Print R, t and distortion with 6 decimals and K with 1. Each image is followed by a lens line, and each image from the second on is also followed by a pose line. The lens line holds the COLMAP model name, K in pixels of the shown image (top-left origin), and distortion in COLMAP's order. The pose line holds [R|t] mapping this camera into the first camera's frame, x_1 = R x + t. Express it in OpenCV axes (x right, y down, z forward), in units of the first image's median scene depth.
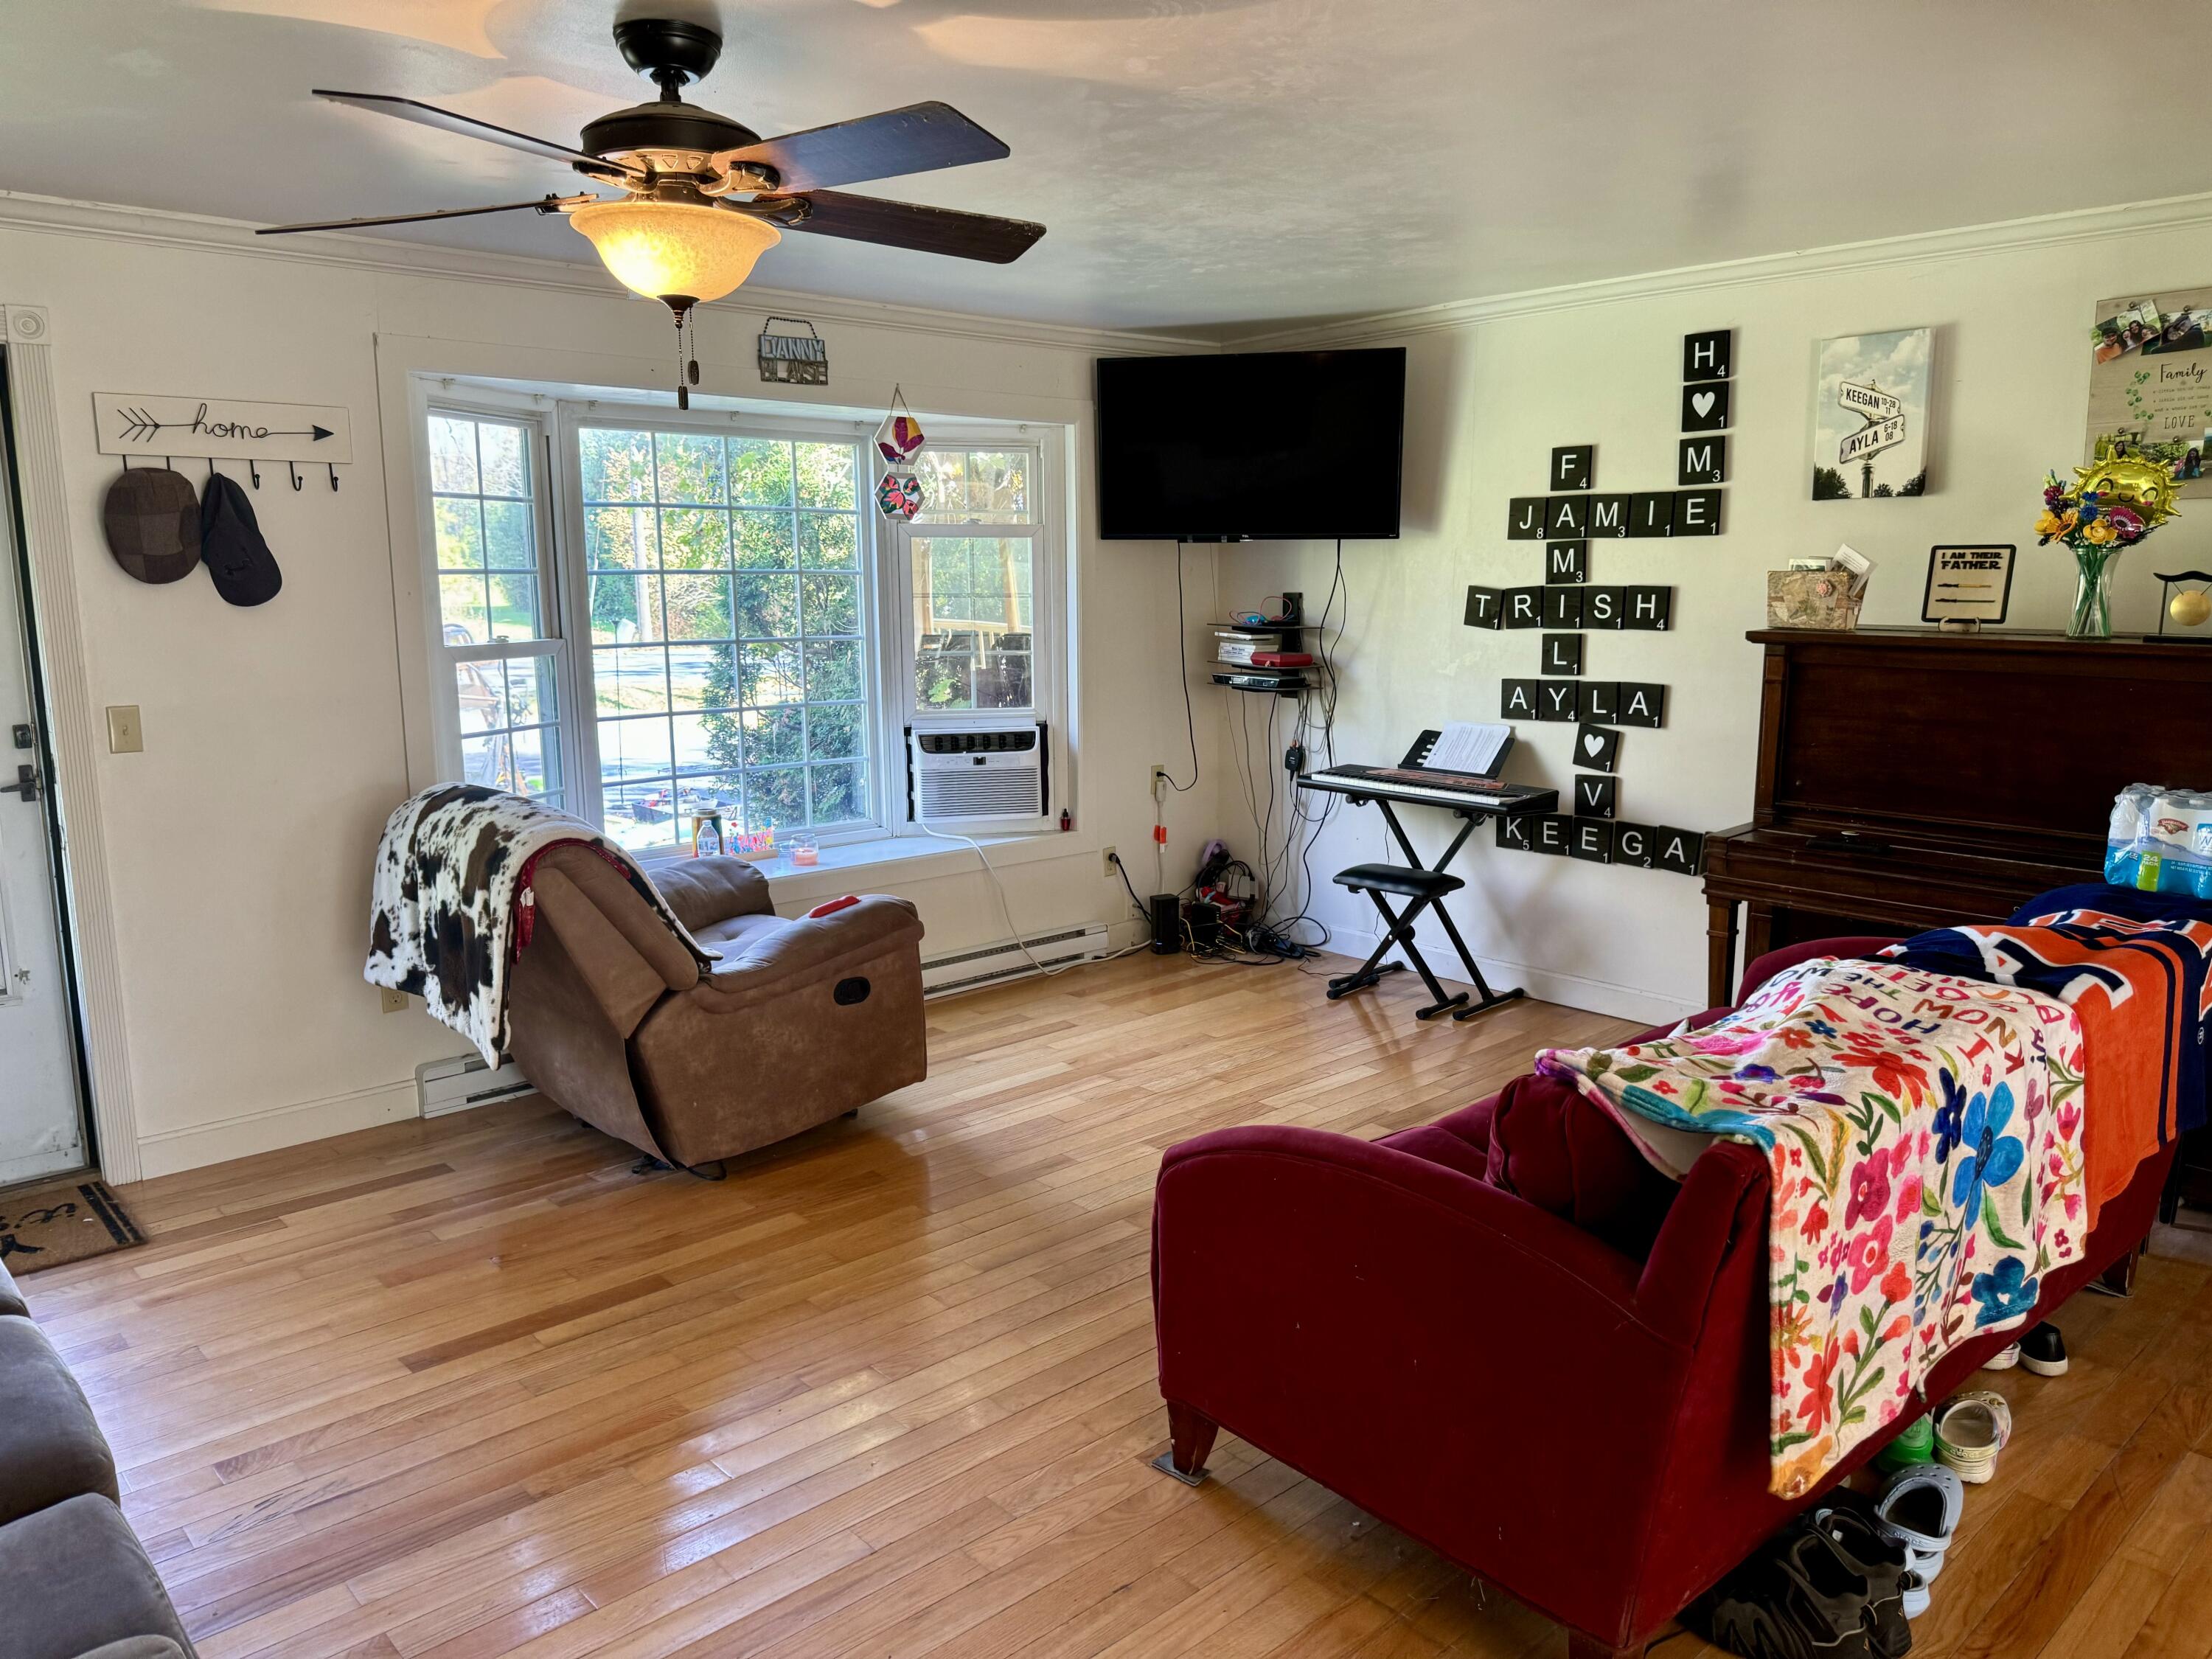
lens RADIAL K [[1573.9, 0, 1106.2], [0, 1573.9, 833.8], [0, 0, 1]] dist [0.013520, -0.007315]
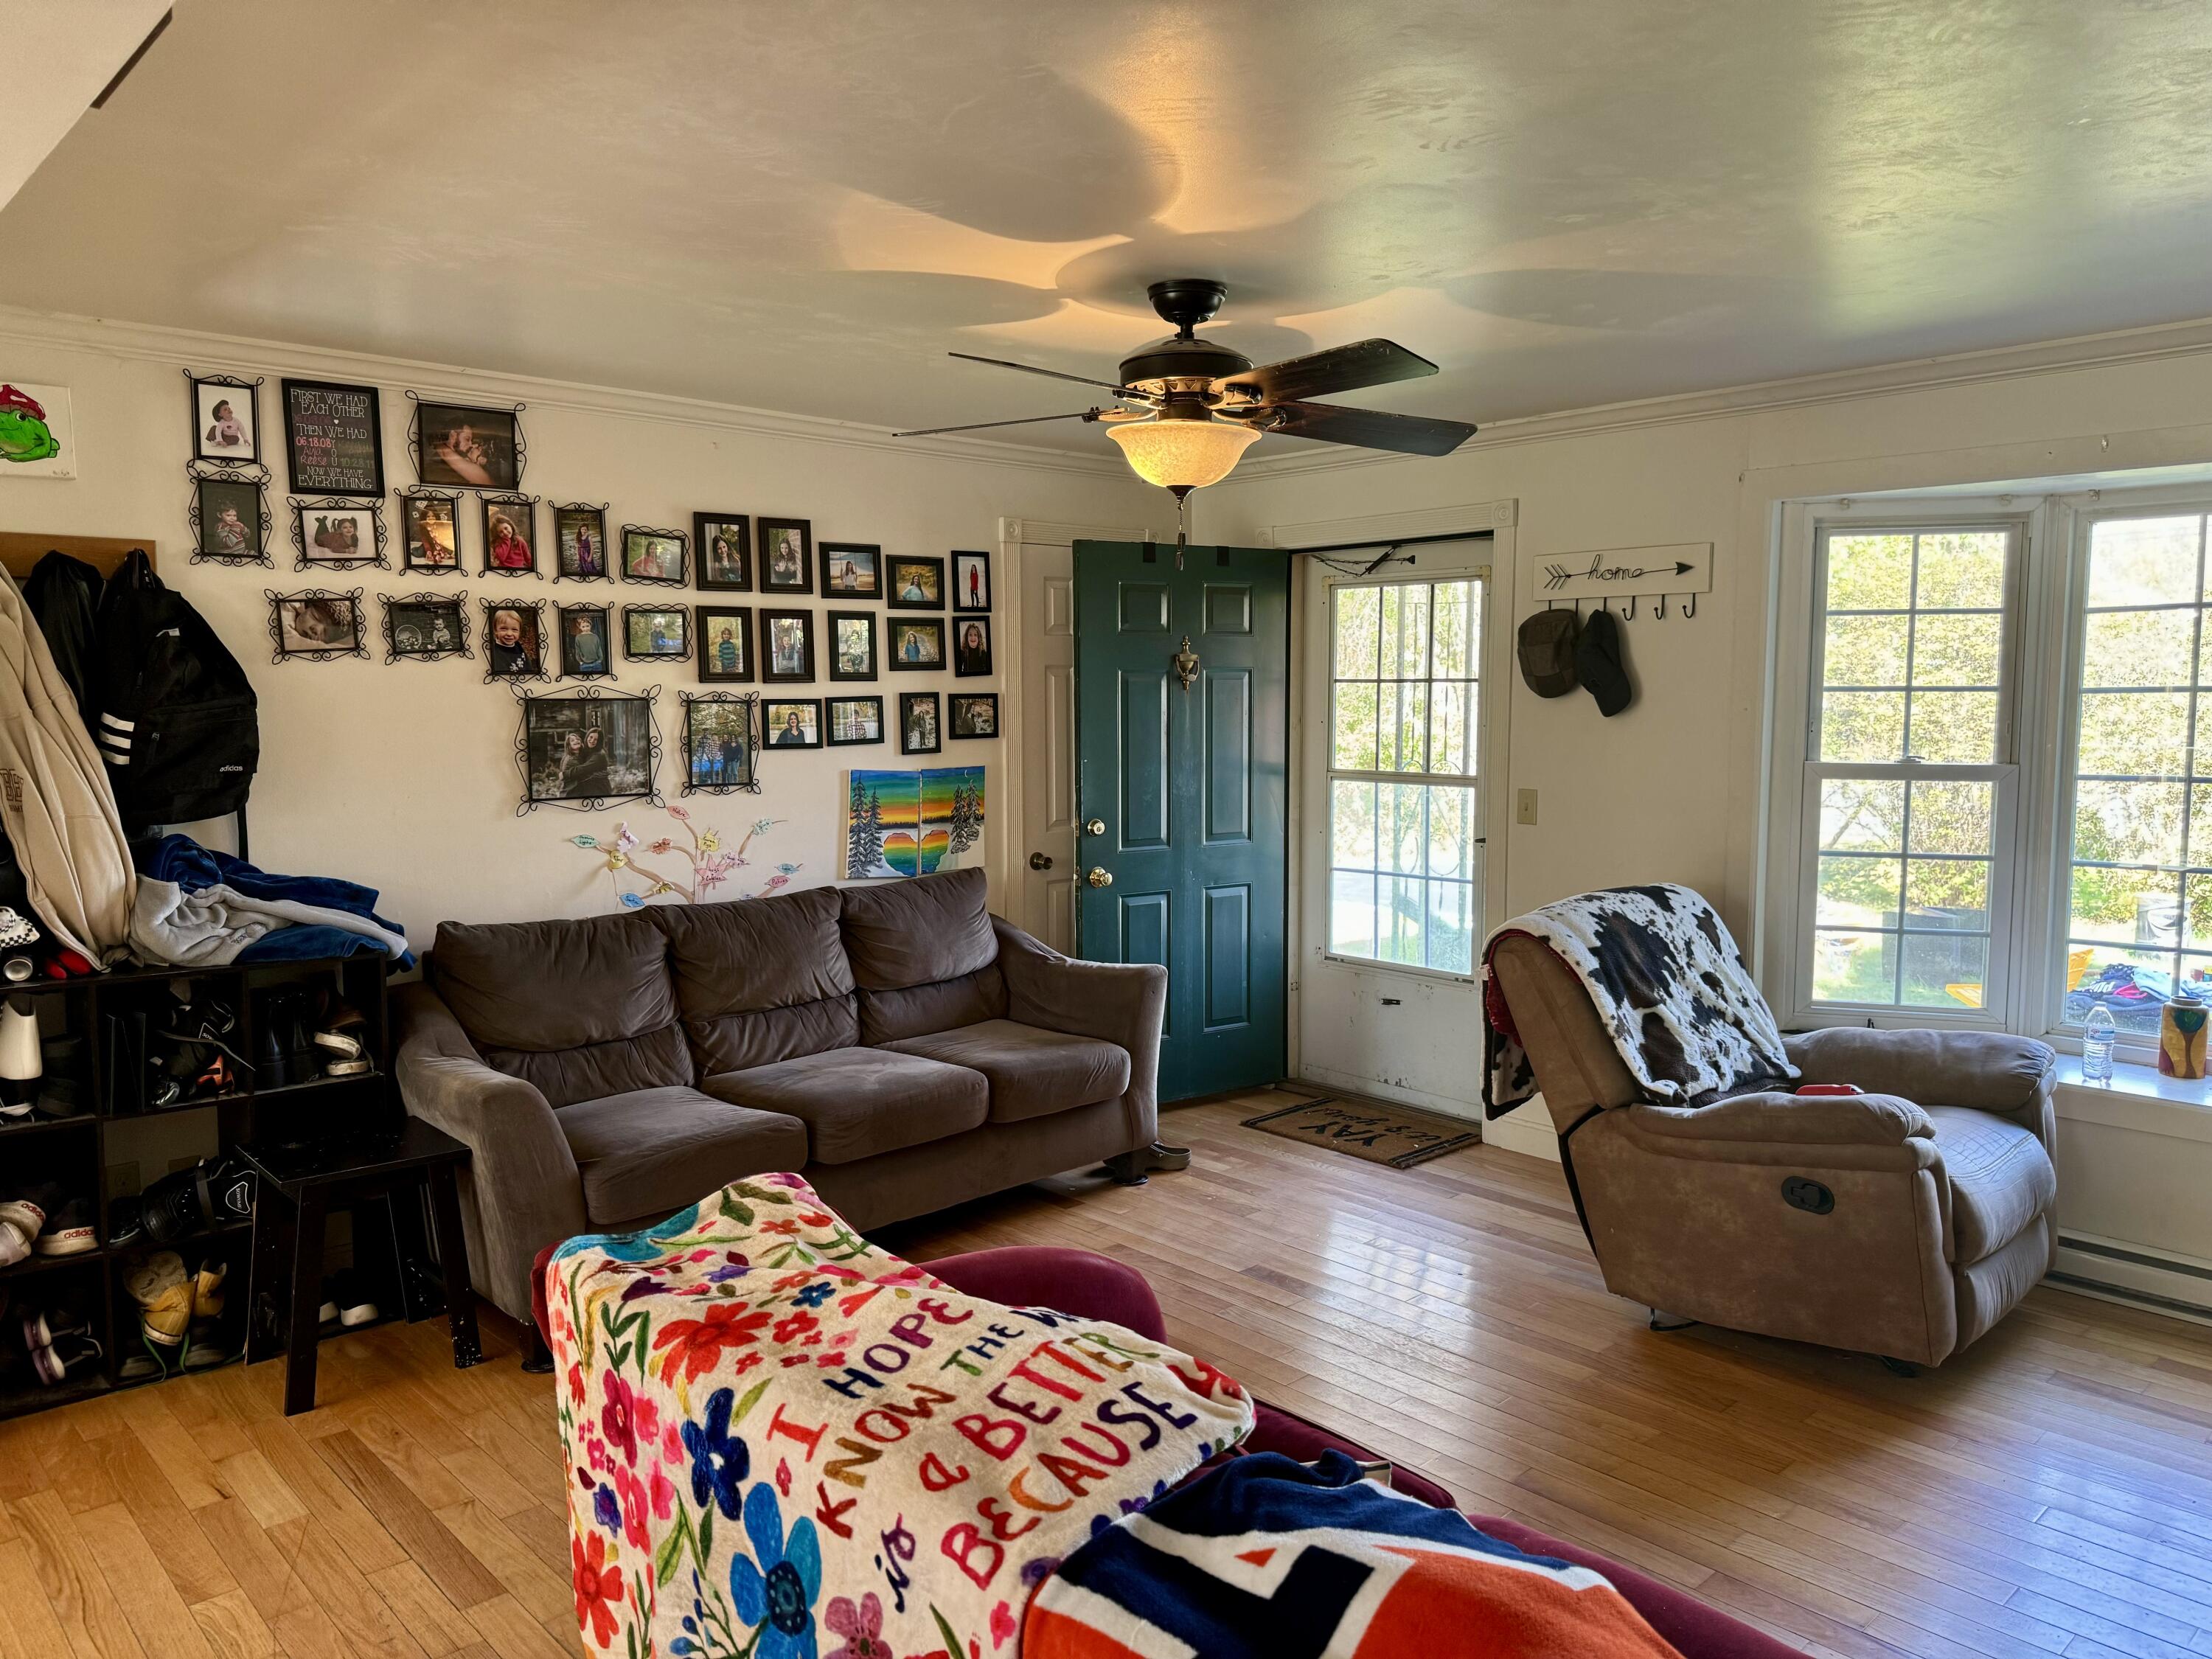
lens RADIAL K [[1573.9, 0, 1105.9], [0, 1573.9, 822.7], [0, 0, 1]] dist [0.013520, -0.007315]
pose [[0.005809, 0.092045, -0.995738, 1.296511], [-0.166473, 0.981949, 0.089799, -0.209628], [0.986029, 0.165242, 0.021027, 1.179344]]
